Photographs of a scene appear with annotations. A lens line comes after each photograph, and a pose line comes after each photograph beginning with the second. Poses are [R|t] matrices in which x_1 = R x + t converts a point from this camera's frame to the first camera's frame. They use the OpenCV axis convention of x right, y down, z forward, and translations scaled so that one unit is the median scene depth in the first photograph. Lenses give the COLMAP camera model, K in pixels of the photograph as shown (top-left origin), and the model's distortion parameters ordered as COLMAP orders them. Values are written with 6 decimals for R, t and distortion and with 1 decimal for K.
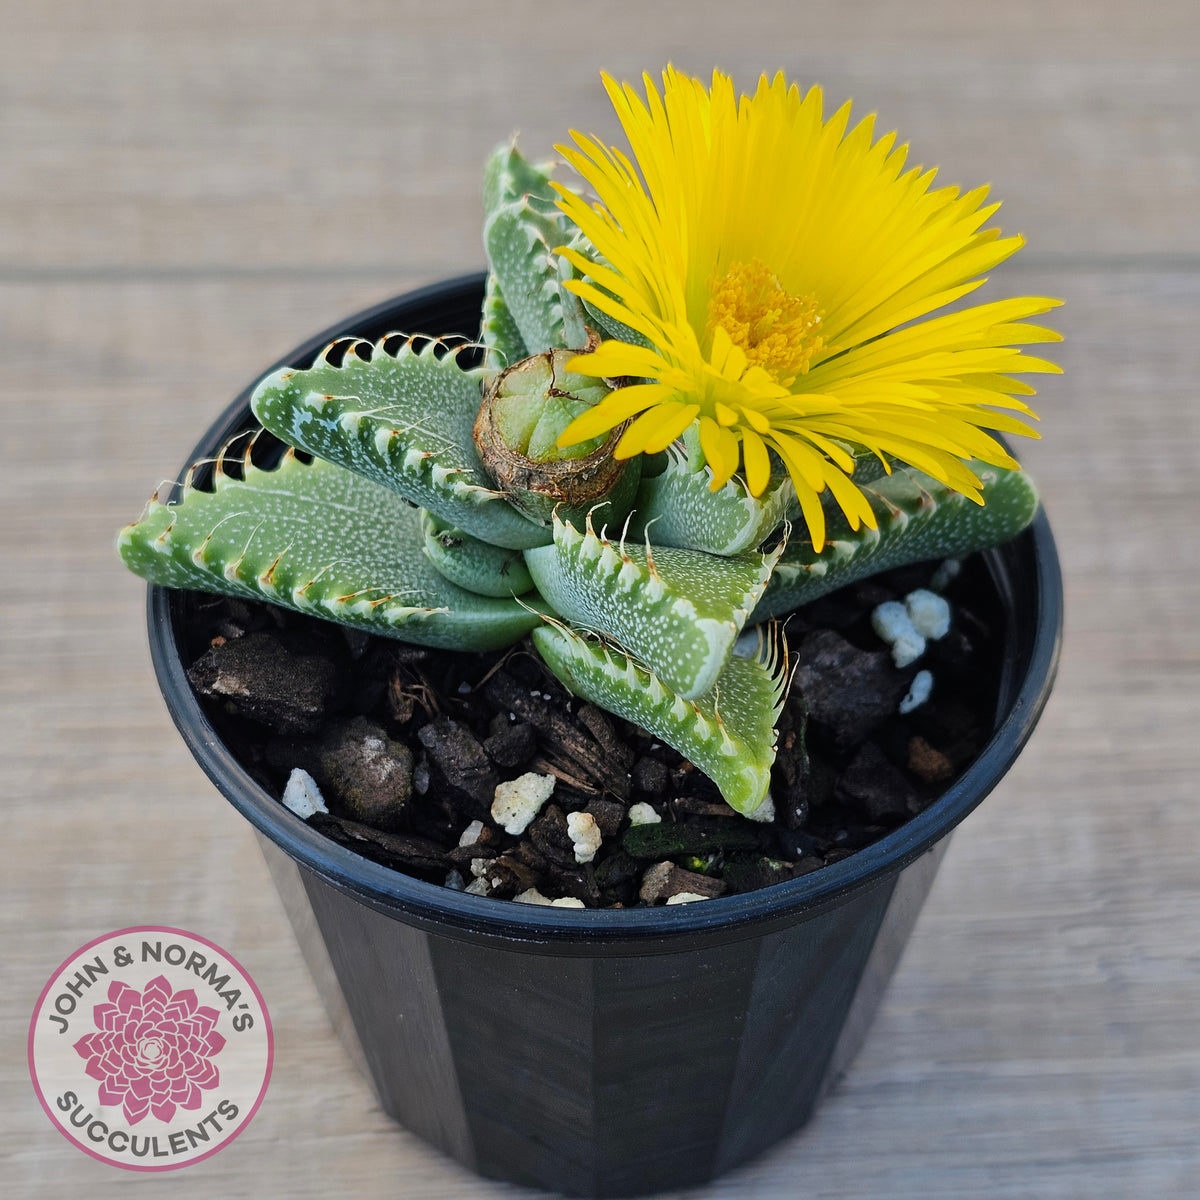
lens RADIAL K [[2287.3, 0, 597.1], [0, 2287.3, 550.1], [0, 0, 1]] dist [0.290832, -2.942914]
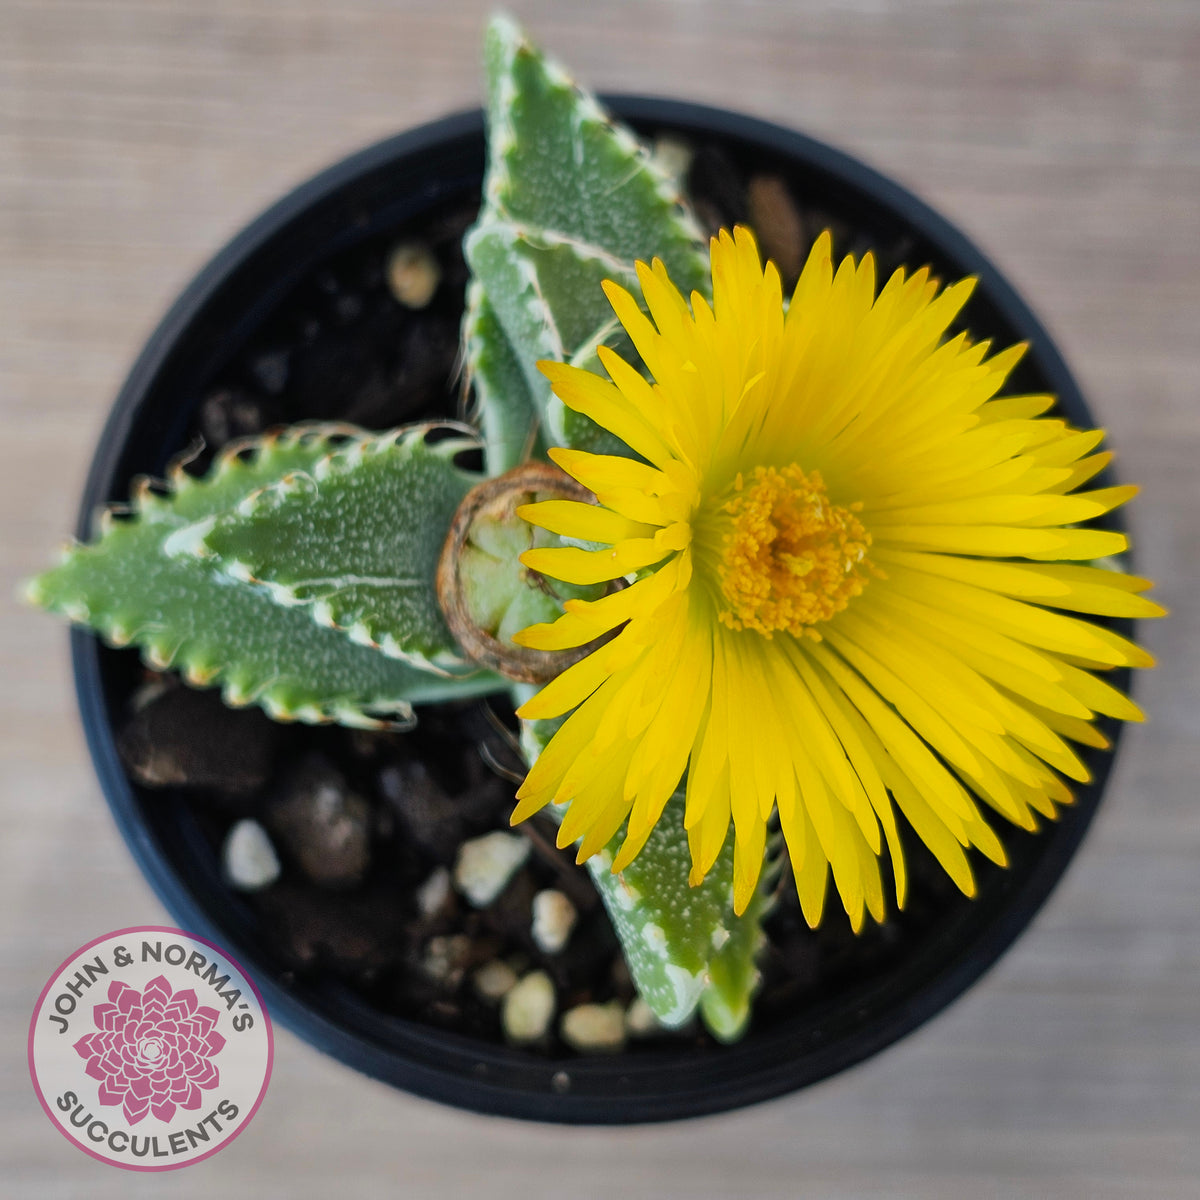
lens RADIAL K [[2287.3, 0, 597.1], [0, 2287.3, 550.1], [0, 0, 1]] dist [0.290832, -2.942914]
pose [[0.996480, 0.079607, -0.026266, 0.023937], [-0.050935, 0.823839, 0.564530, -0.516372], [0.066580, -0.561205, 0.824994, 0.319466]]
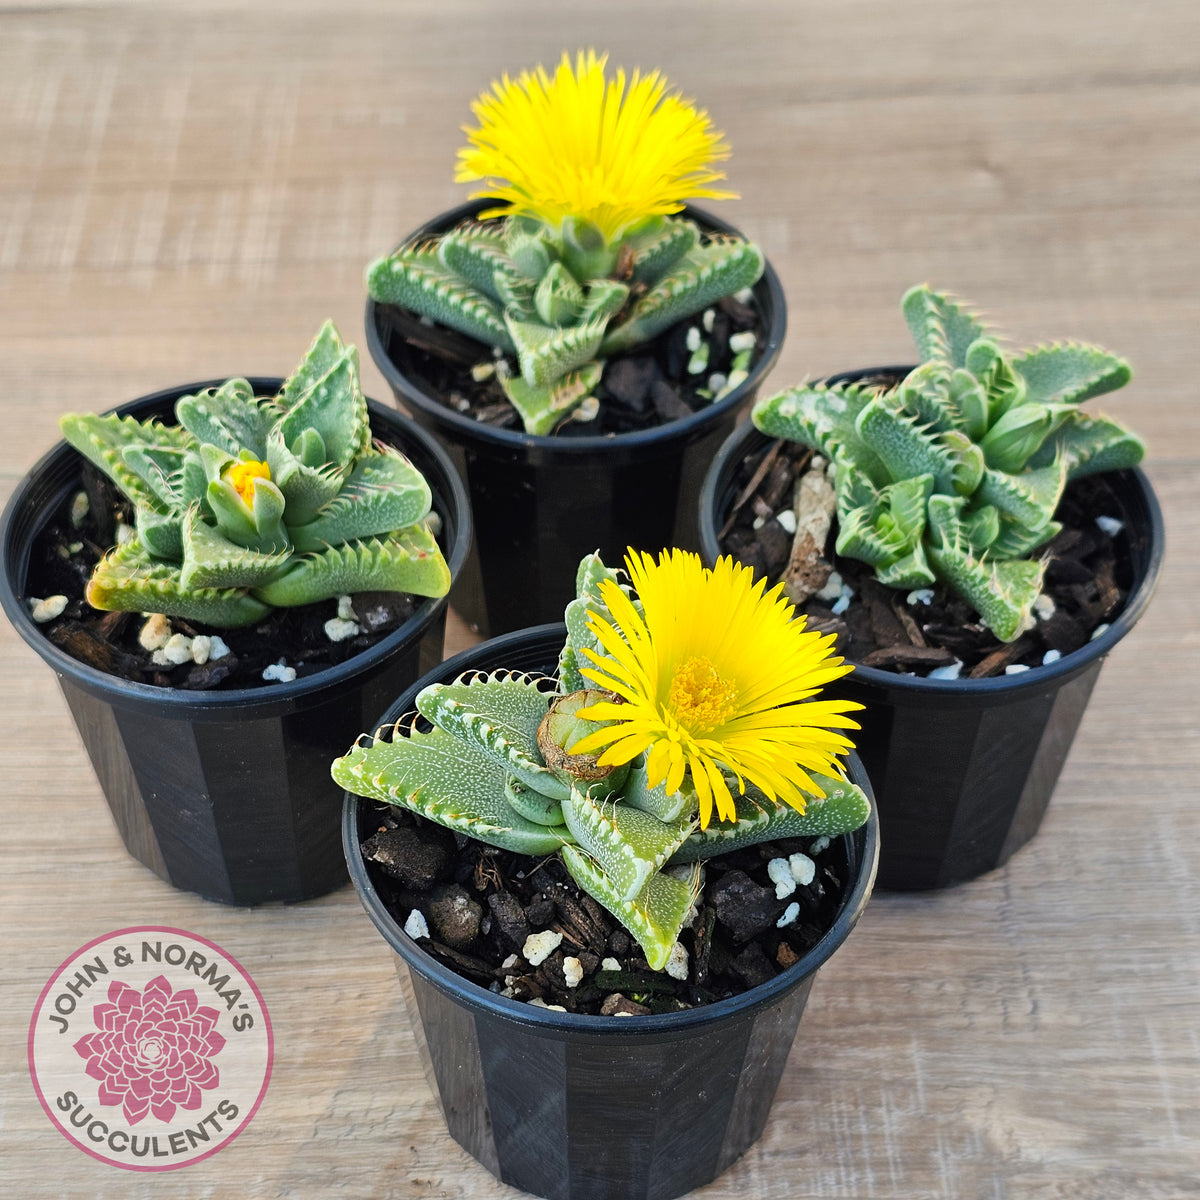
lens RADIAL K [[2287.3, 0, 597.1], [0, 2287.3, 550.1], [0, 0, 1]] dist [0.290832, -2.942914]
pose [[0.986914, 0.121085, -0.106487, 0.157994], [-0.128314, 0.989675, -0.063863, -0.080539], [0.097655, 0.076691, 0.992261, -0.735984]]
